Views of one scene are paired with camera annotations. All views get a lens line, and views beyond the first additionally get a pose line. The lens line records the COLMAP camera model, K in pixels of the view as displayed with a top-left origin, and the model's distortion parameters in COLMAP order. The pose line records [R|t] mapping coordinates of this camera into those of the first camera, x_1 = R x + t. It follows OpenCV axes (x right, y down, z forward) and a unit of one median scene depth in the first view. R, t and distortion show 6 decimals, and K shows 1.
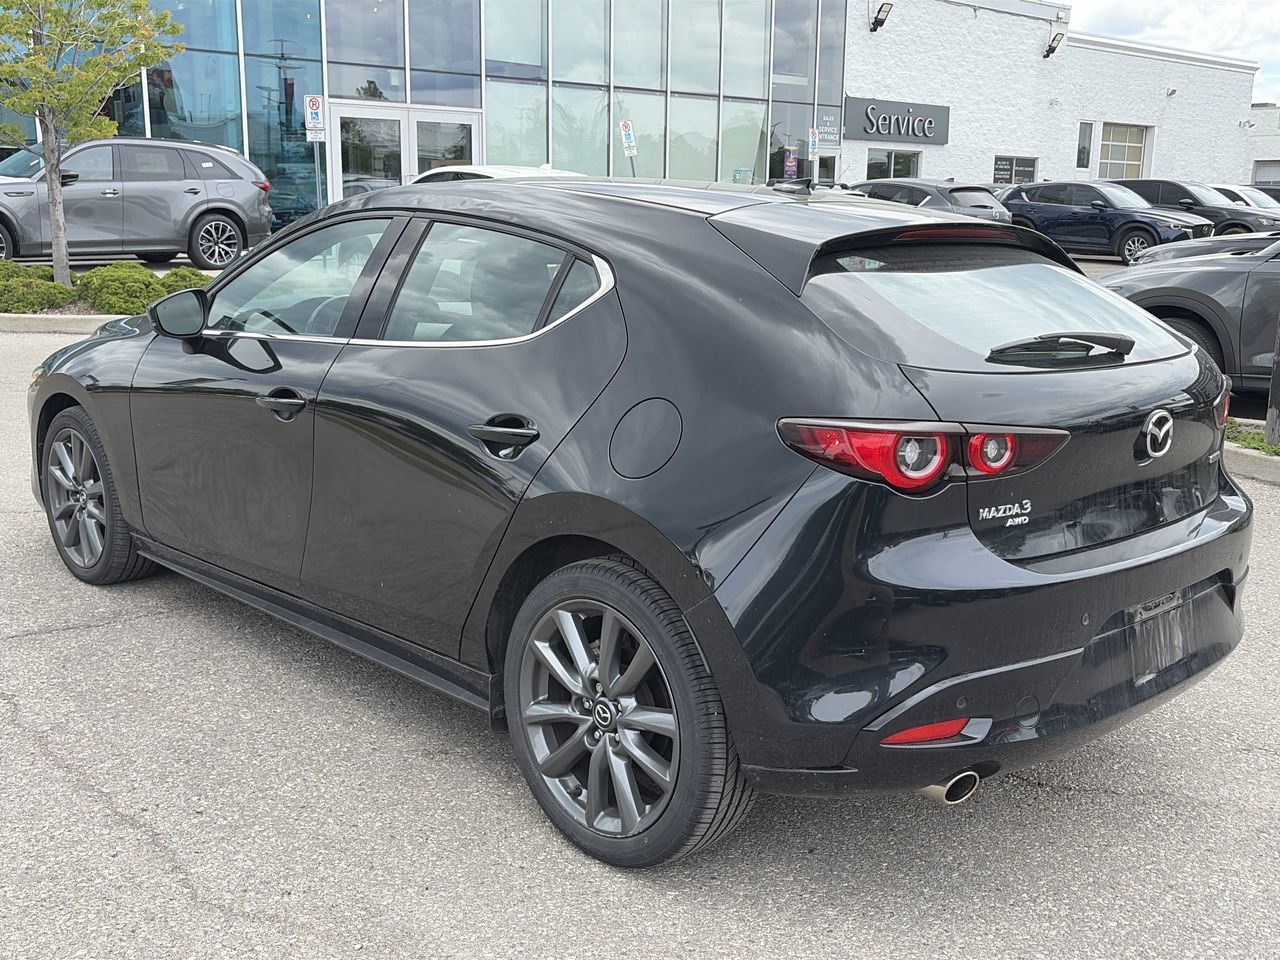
lens RADIAL K [[1317.3, 0, 635.4], [0, 1317.3, 481.2], [0, 0, 1]] dist [0.057767, -0.102254]
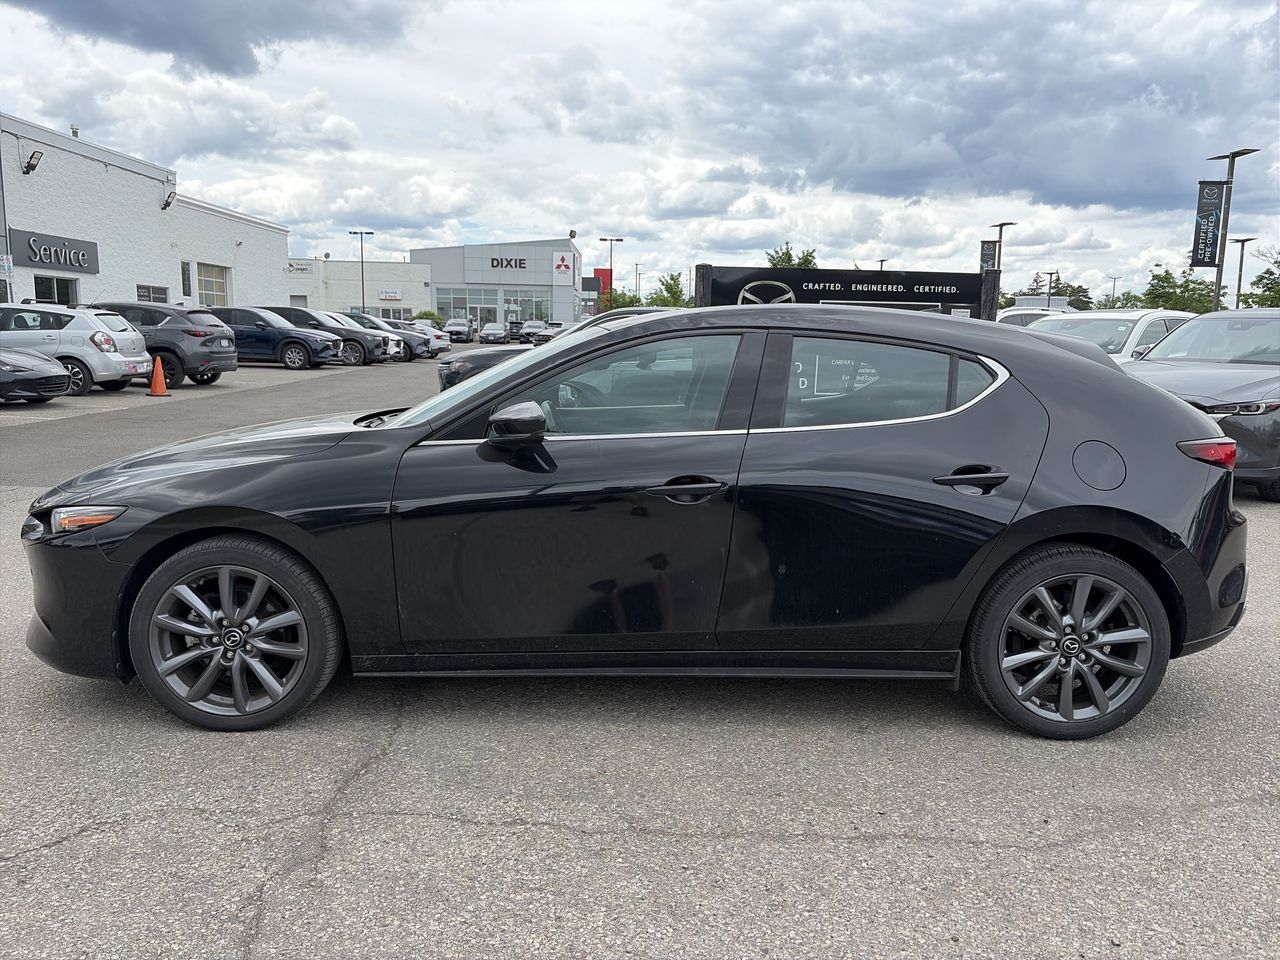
lens RADIAL K [[975.7, 0, 640.0], [0, 975.7, 480.0], [0, 0, 1]] dist [0.032615, -0.035119]
pose [[0.674615, -0.109501, 0.730003, -0.845891], [0.145061, 0.989319, 0.014343, -0.077510], [-0.723776, 0.096219, 0.683293, 0.390654]]
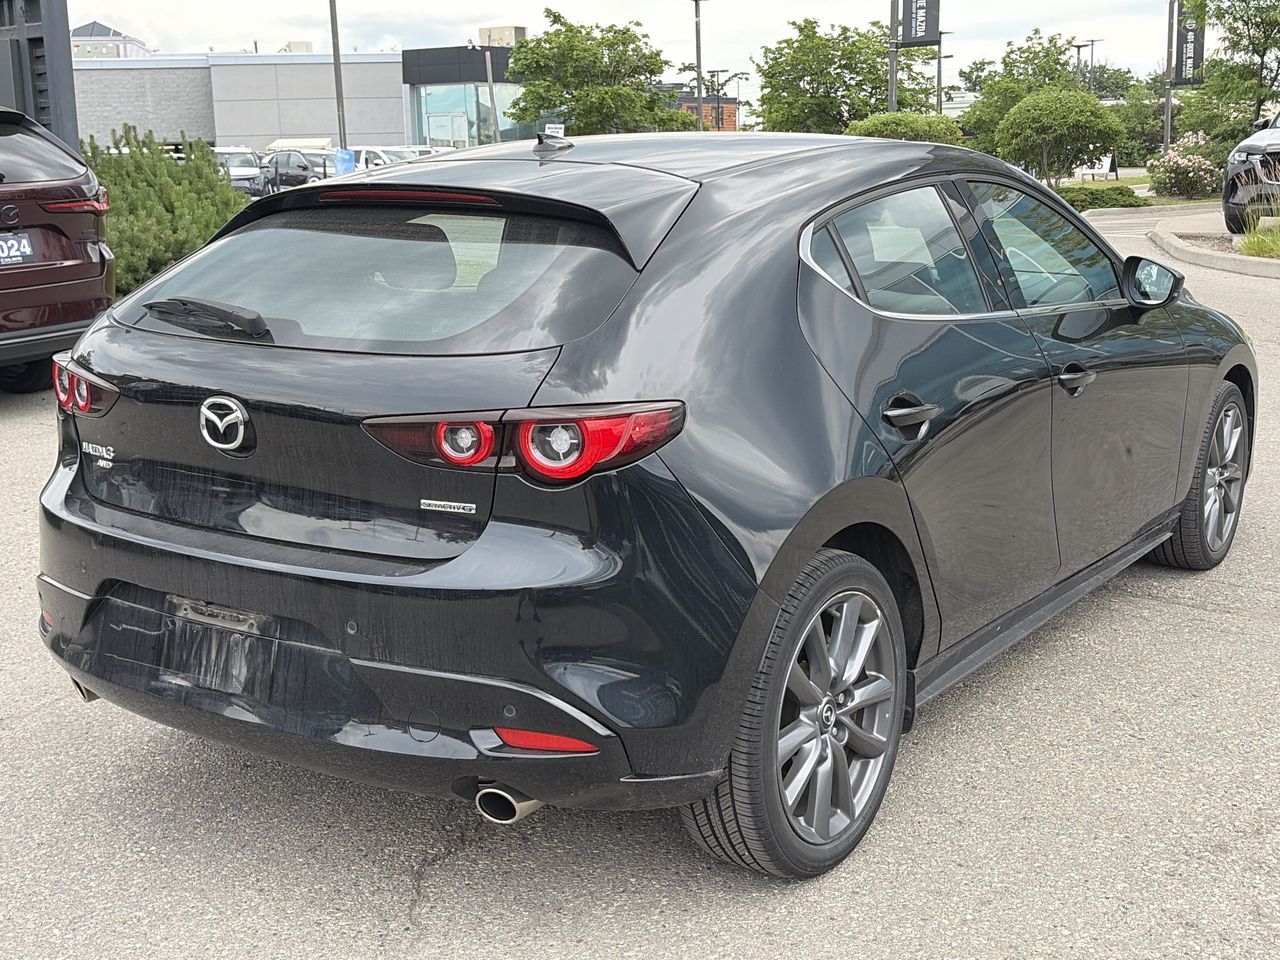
lens RADIAL K [[1568.2, 0, 643.4], [0, 1568.2, 483.7], [0, 0, 1]] dist [0.092973, -0.226918]
pose [[0.217669, 0.185143, -0.958302, 1.019495], [-0.184928, 0.971882, 0.145762, -0.140067], [0.958343, 0.145489, 0.245787, 0.702760]]
